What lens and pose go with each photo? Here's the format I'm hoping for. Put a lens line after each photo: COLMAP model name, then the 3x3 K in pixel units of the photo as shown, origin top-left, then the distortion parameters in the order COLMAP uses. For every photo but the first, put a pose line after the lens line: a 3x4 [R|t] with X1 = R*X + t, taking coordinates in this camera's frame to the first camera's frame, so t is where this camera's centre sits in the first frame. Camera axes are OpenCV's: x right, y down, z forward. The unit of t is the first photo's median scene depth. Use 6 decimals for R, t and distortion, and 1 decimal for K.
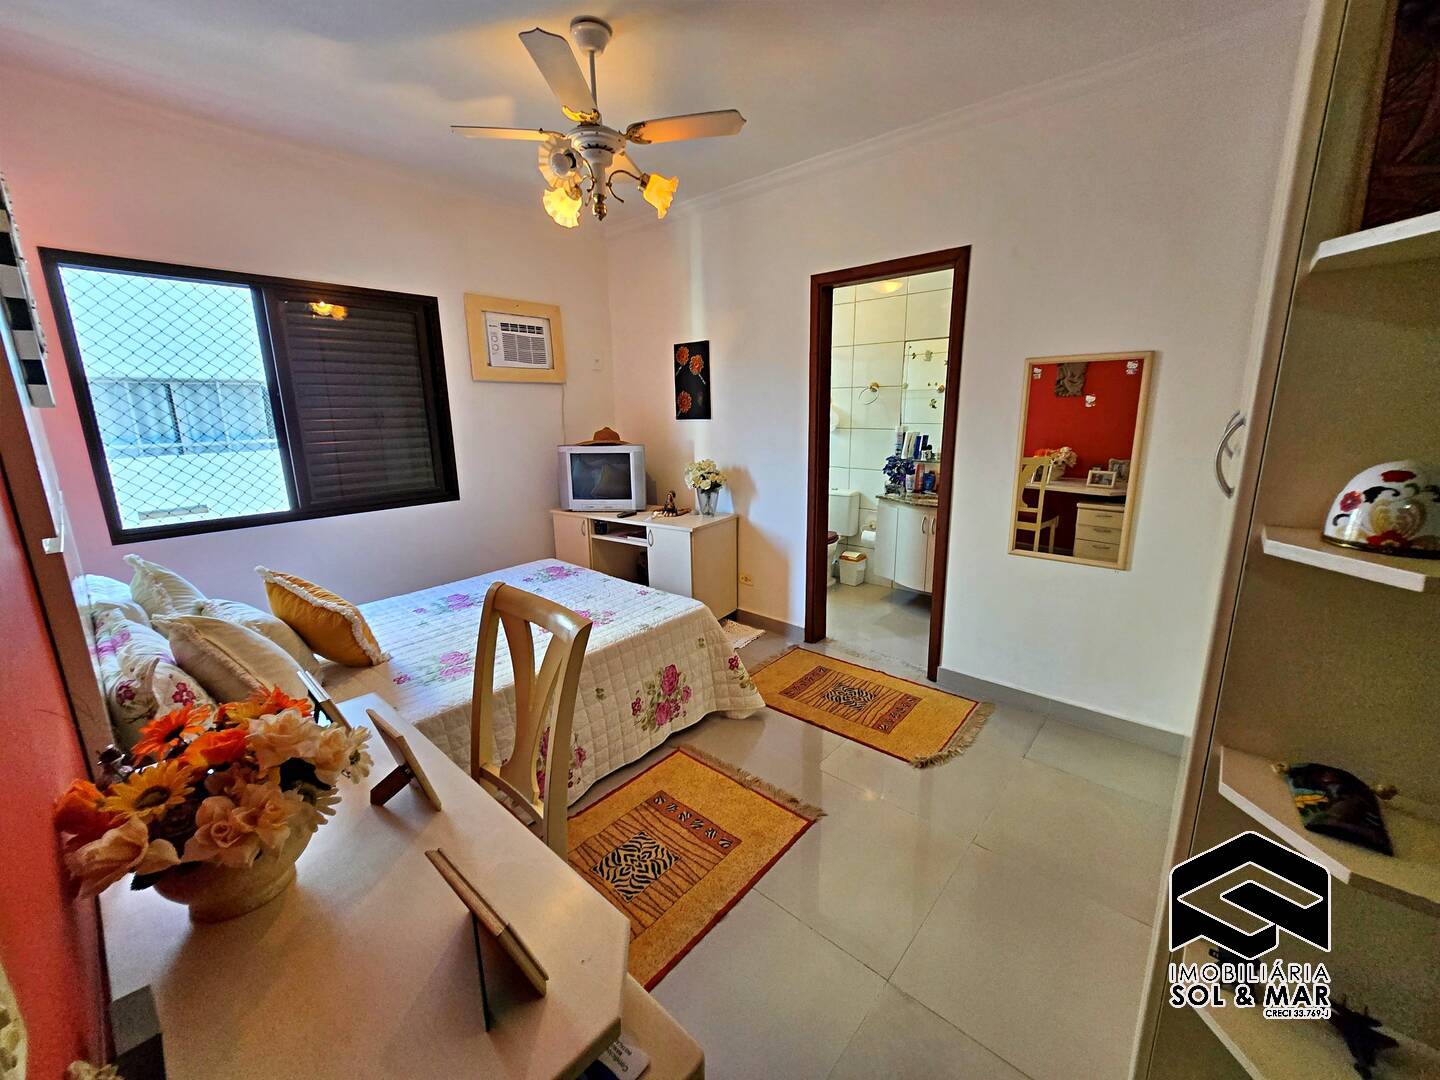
lens RADIAL K [[568.1, 0, 721.6], [0, 568.1, 534.5], [0, 0, 1]] dist [-0.000383, -0.001038]
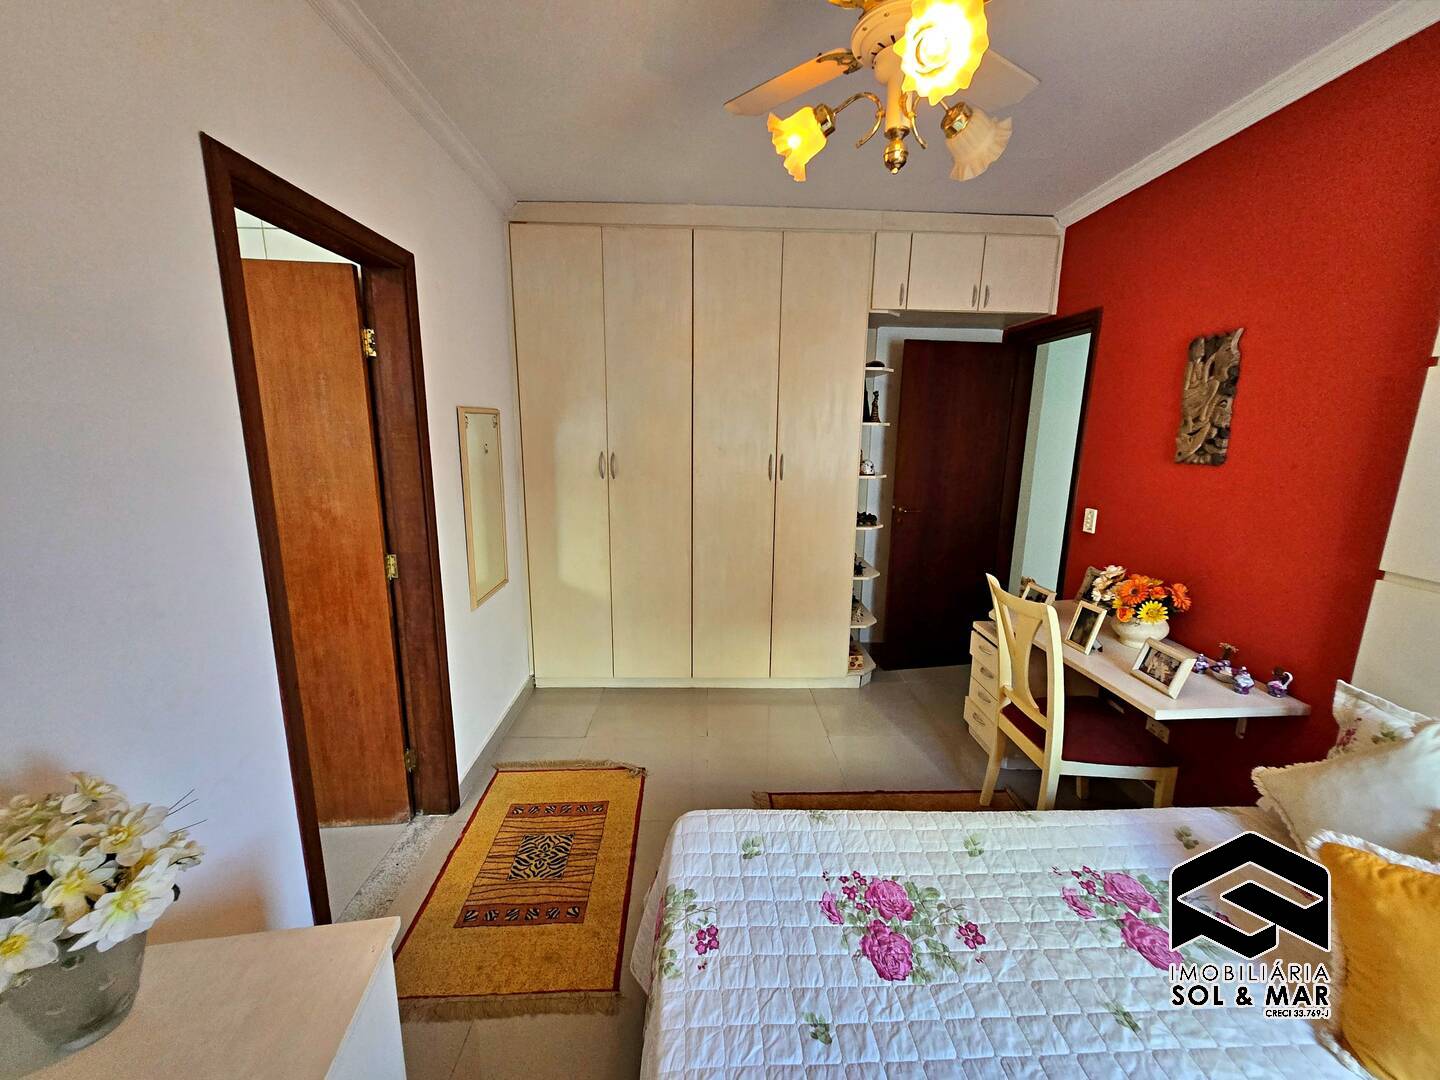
lens RADIAL K [[568.1, 0, 721.5], [0, 568.1, 537.7], [0, 0, 1]] dist [-0.000383, -0.001038]
pose [[-0.693849, -0.134413, 0.707465, -0.387462], [0.156718, 0.930694, 0.330527, -0.294097], [-0.702860, 0.340208, -0.624696, 1.130605]]
